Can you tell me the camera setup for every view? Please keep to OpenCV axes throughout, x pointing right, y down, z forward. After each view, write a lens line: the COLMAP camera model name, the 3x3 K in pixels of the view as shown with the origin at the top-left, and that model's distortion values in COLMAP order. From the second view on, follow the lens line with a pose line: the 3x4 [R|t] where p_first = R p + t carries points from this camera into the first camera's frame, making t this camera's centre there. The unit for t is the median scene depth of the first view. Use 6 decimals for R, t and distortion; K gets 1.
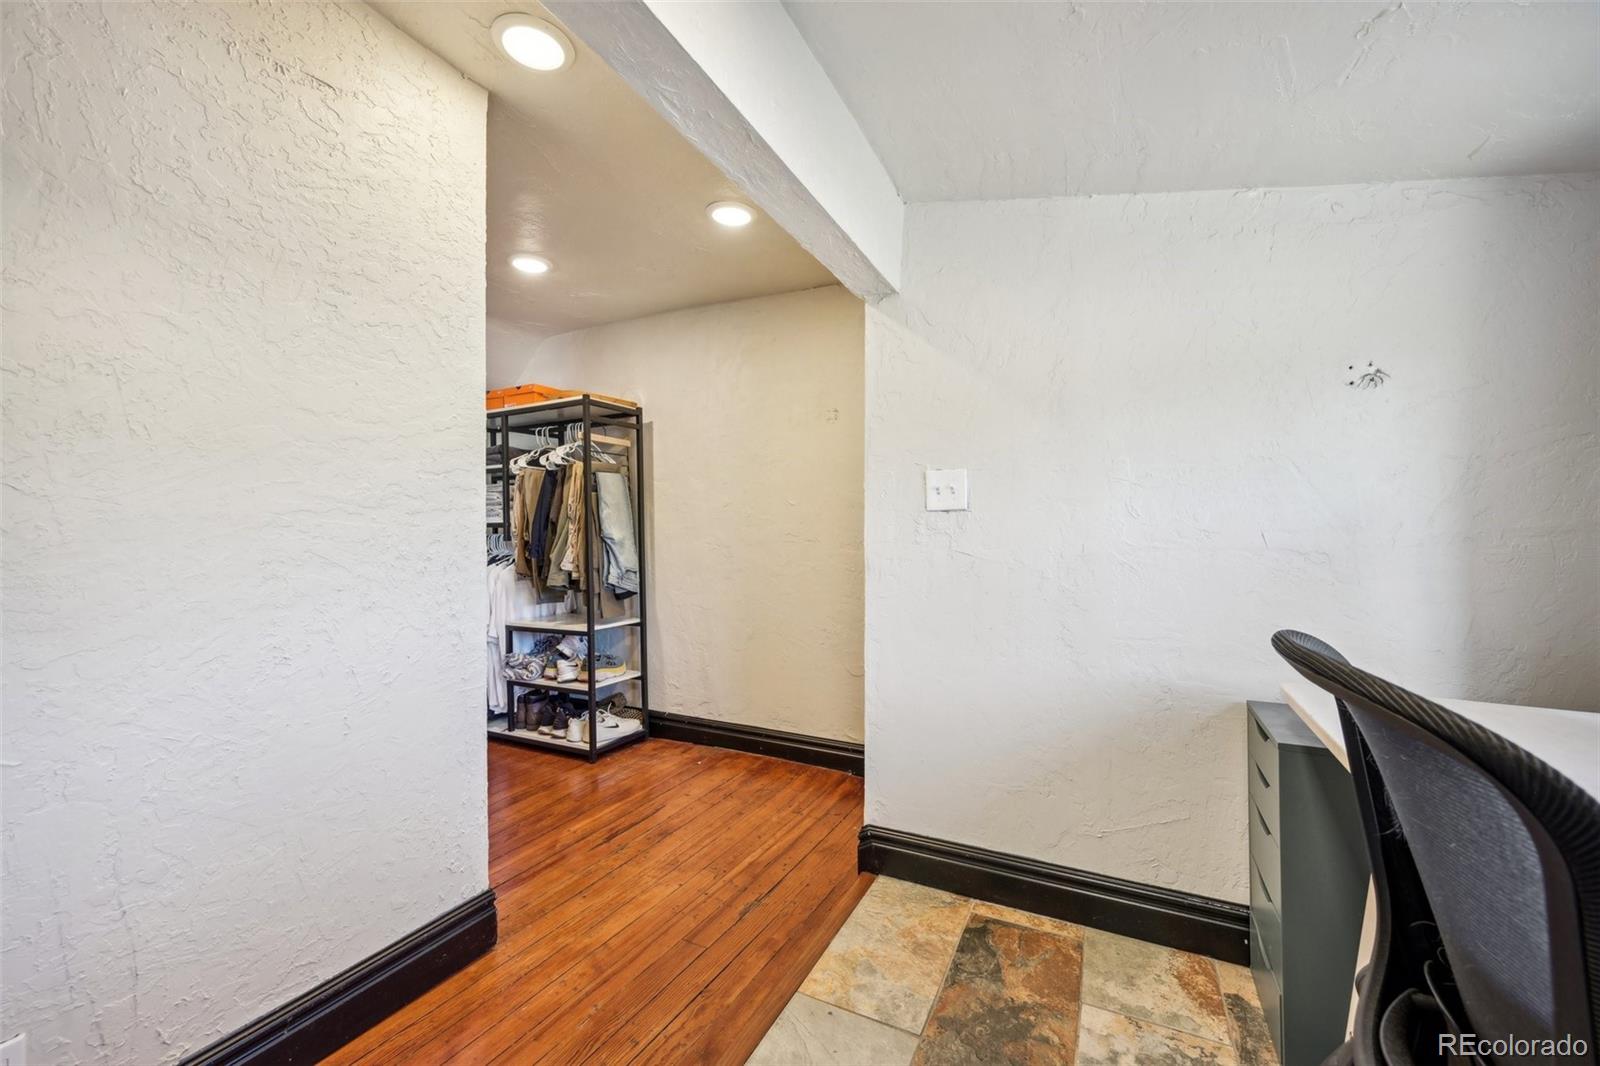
lens RADIAL K [[645.0, 0, 801.6], [0, 645.0, 534.8], [0, 0, 1]] dist [-0.000059, 0.000113]
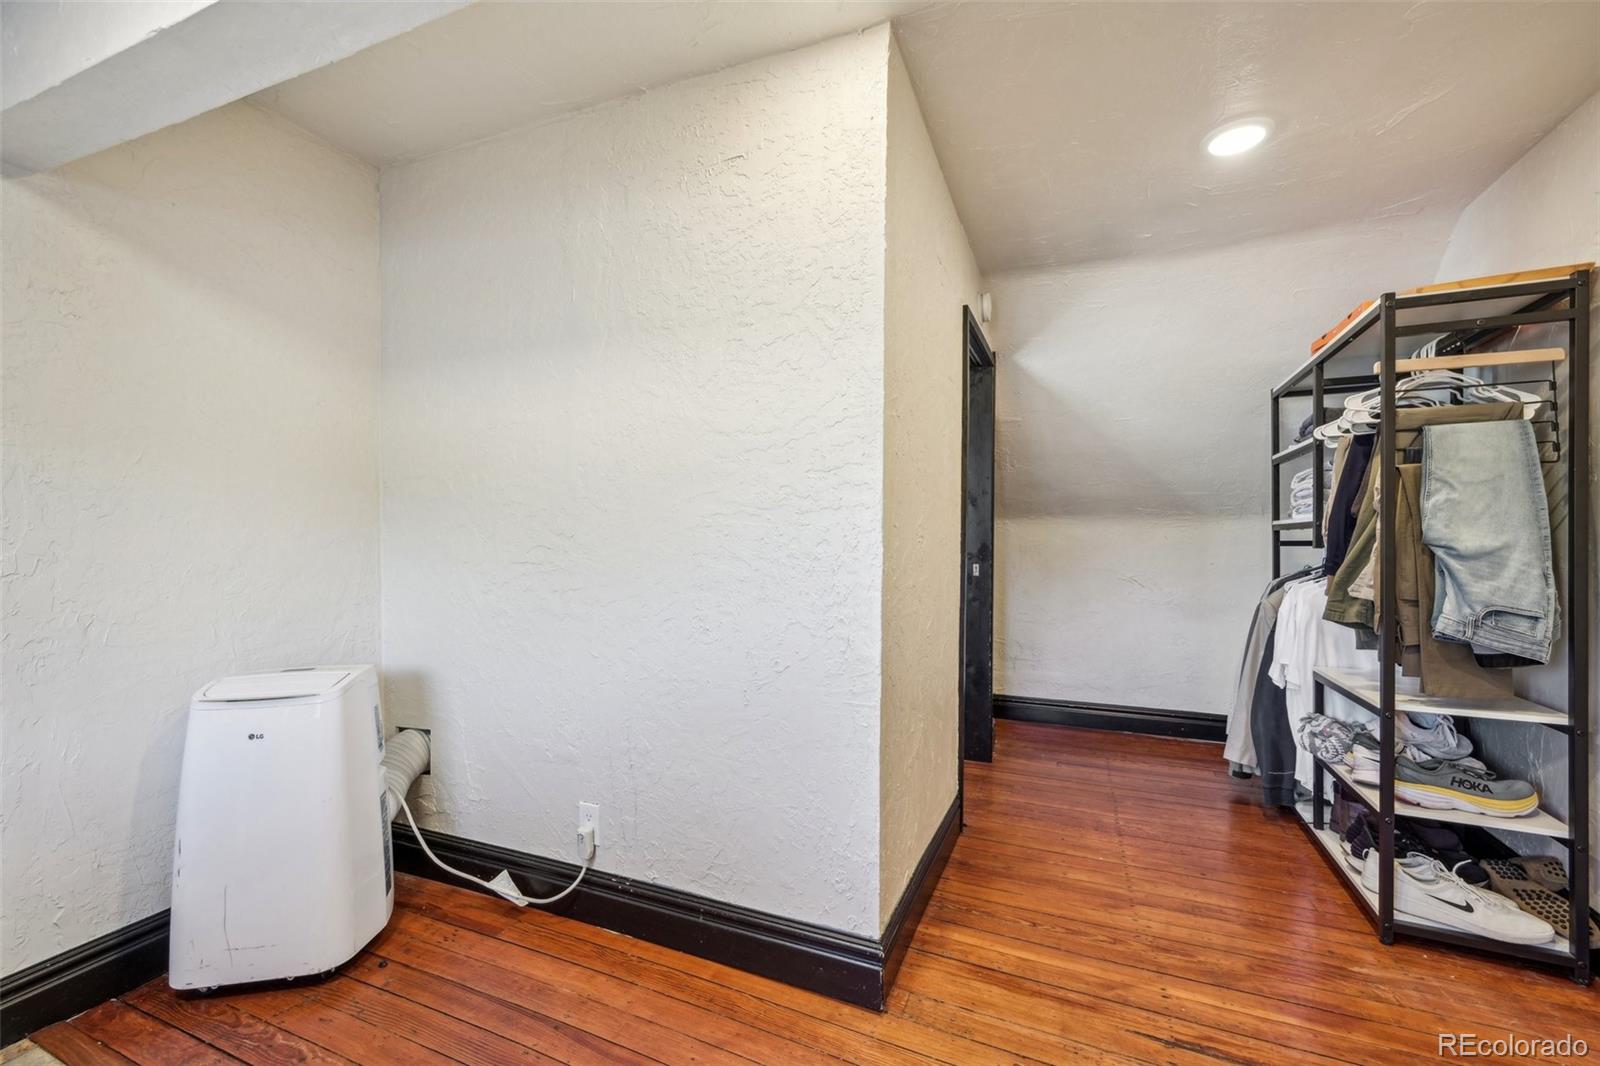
lens RADIAL K [[645.0, 0, 801.6], [0, 645.0, 534.8], [0, 0, 1]] dist [-0.000059, 0.000113]
pose [[0.072956, 0.007291, -0.997308, 0.192215], [-0.010777, 0.999921, 0.006522, -0.002443], [0.997277, 0.010272, 0.073029, 0.424924]]
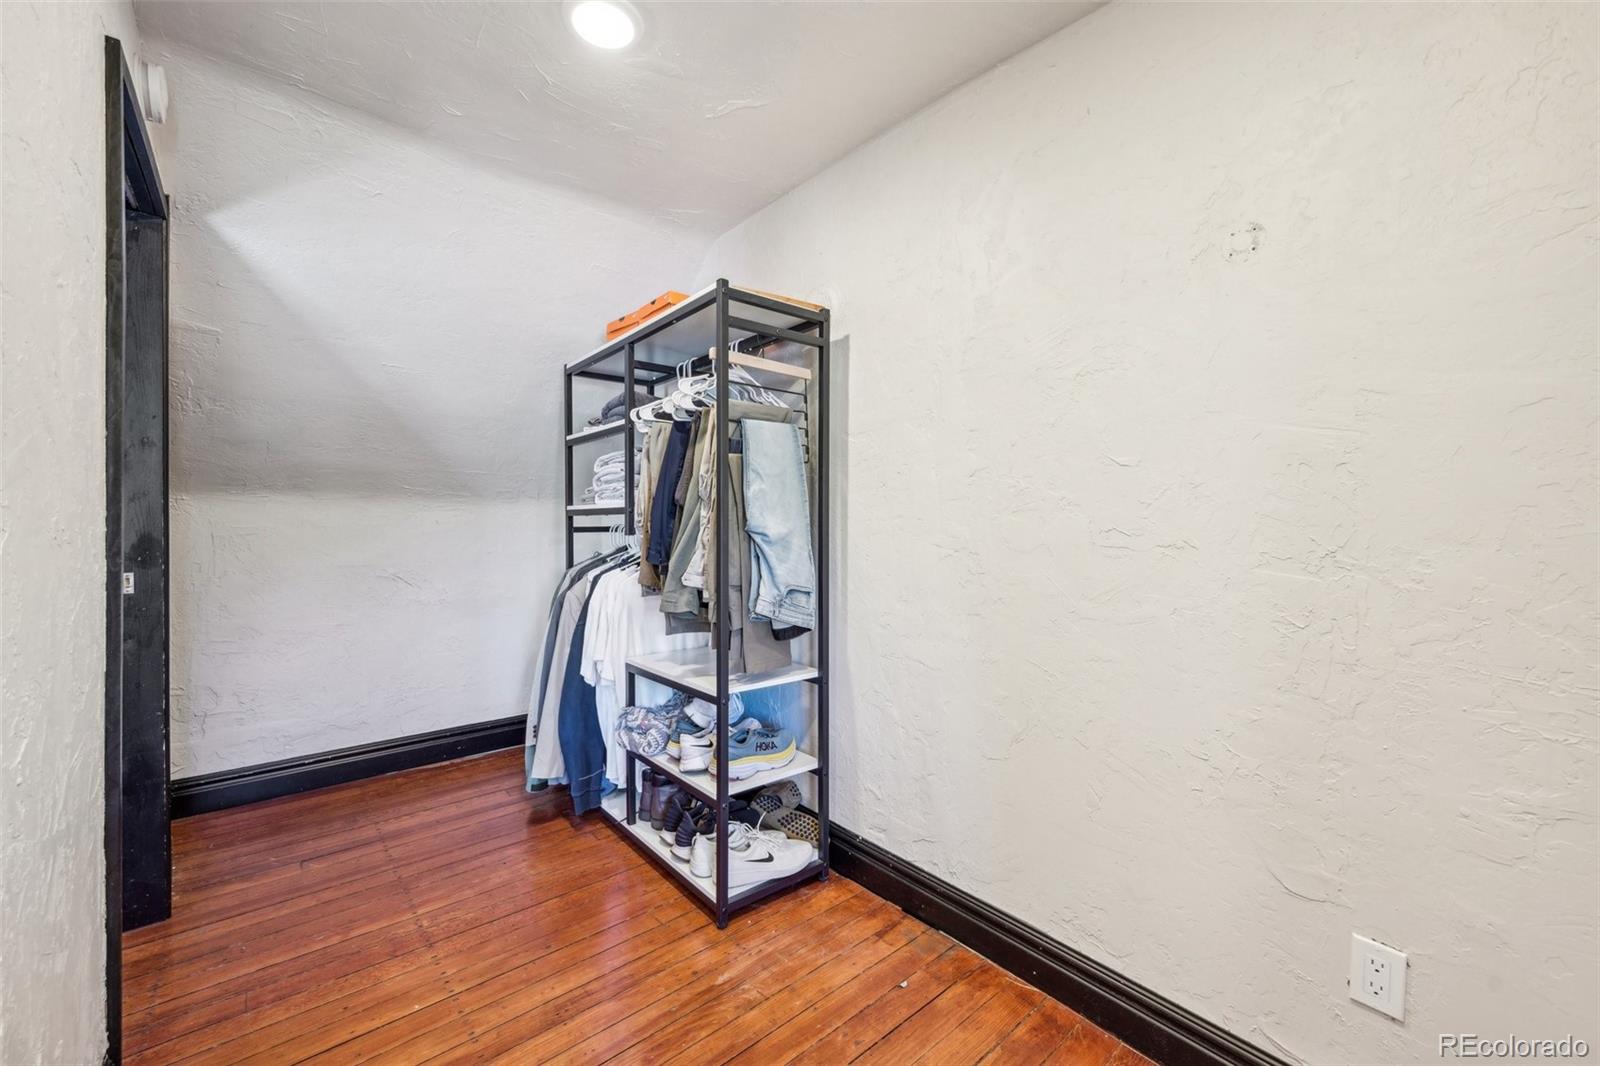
lens RADIAL K [[645.0, 0, 801.6], [0, 645.0, 534.8], [0, 0, 1]] dist [-0.000059, 0.000113]
pose [[0.925312, 0.021293, -0.378608, -0.047637], [-0.017057, 0.999749, 0.014538, -0.002749], [0.378822, -0.006994, 0.925443, 0.479490]]
